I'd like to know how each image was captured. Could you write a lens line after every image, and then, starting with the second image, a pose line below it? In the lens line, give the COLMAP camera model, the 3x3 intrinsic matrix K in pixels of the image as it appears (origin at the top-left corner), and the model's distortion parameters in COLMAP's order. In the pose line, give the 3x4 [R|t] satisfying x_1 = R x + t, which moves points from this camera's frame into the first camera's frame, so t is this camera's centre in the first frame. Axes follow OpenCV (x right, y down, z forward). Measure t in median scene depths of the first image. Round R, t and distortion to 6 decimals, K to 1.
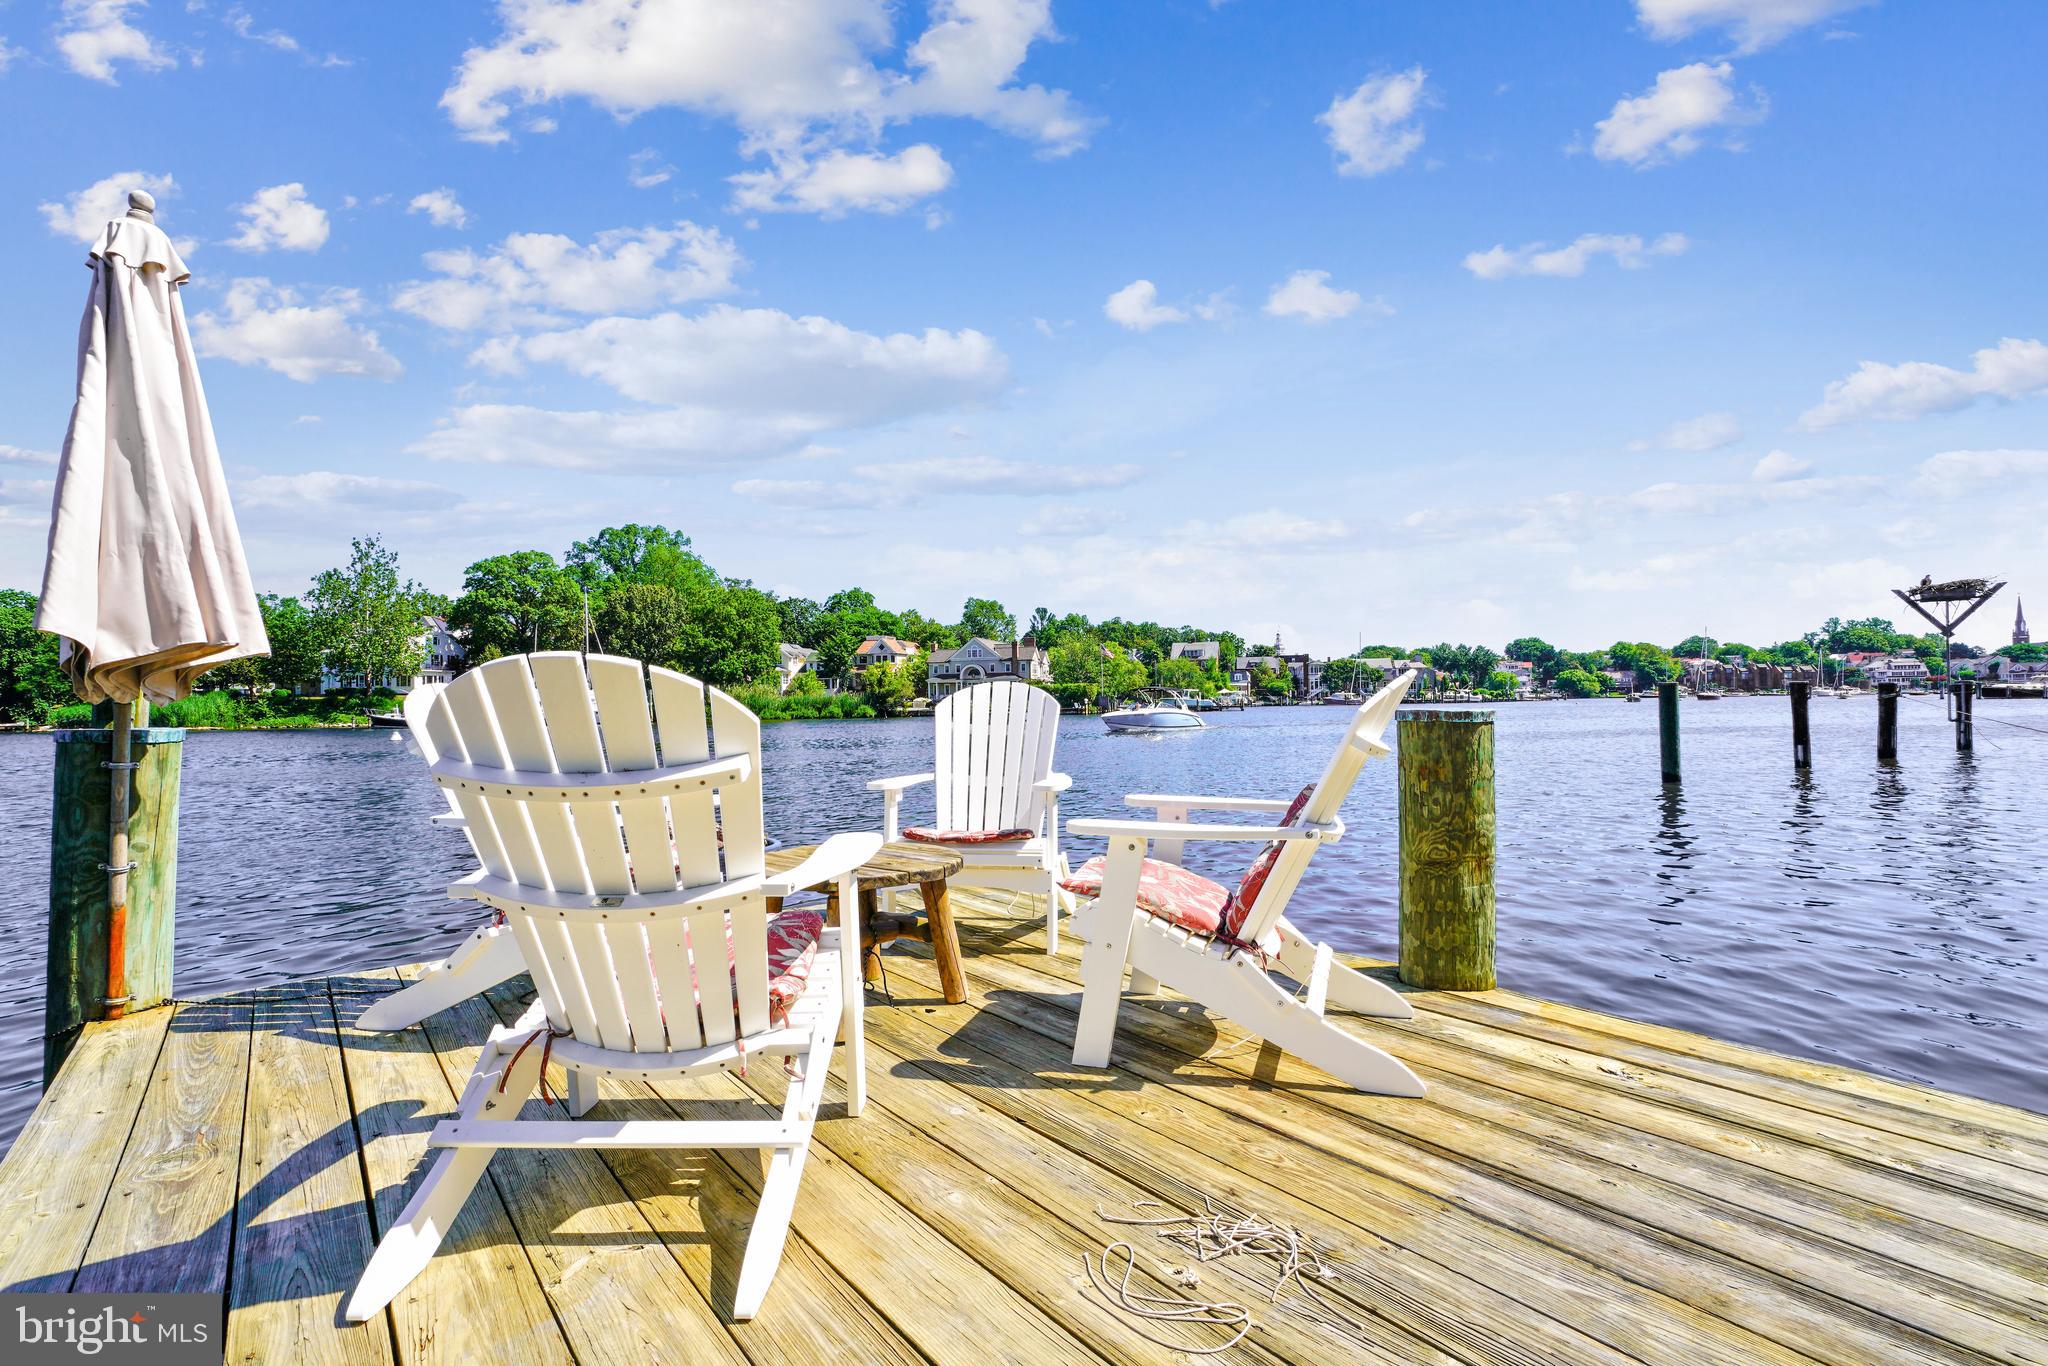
lens RADIAL K [[955.2, 0, 1024.0], [0, 955.2, 683.0], [0, 0, 1]] dist [-0.086297, 0.000053]
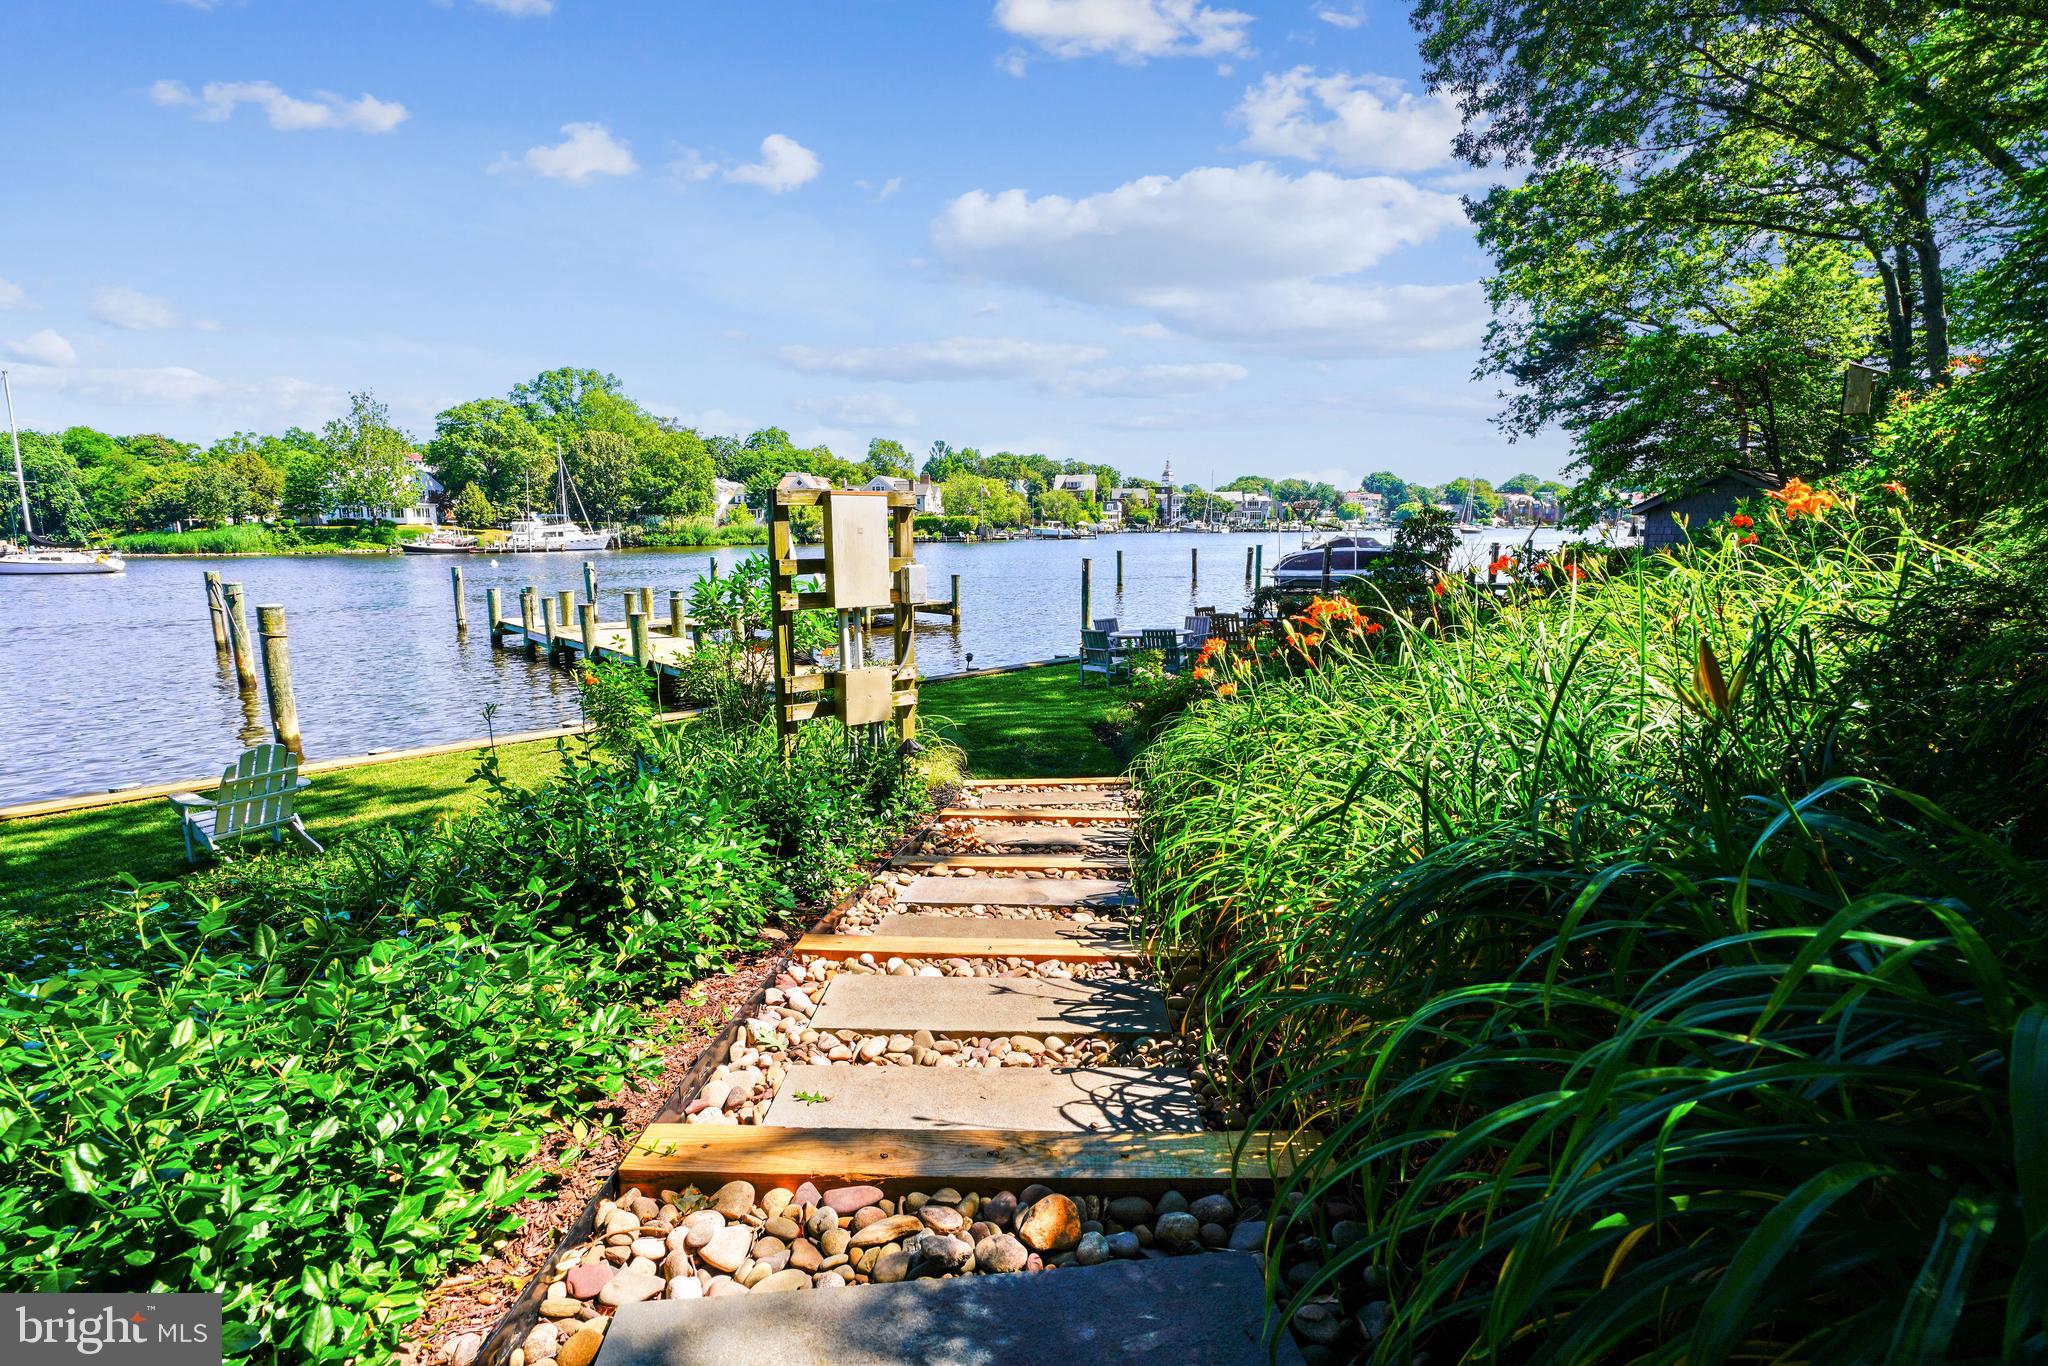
lens RADIAL K [[941.8, 0, 1024.0], [0, 941.8, 683.0], [0, 0, 1]] dist [-0.000420, 0.000186]
pose [[0.995454, -0.006802, 0.094996, 0.015721], [-0.011345, 0.981876, 0.189186, -0.016430], [-0.094561, -0.189403, 0.977335, -0.208465]]
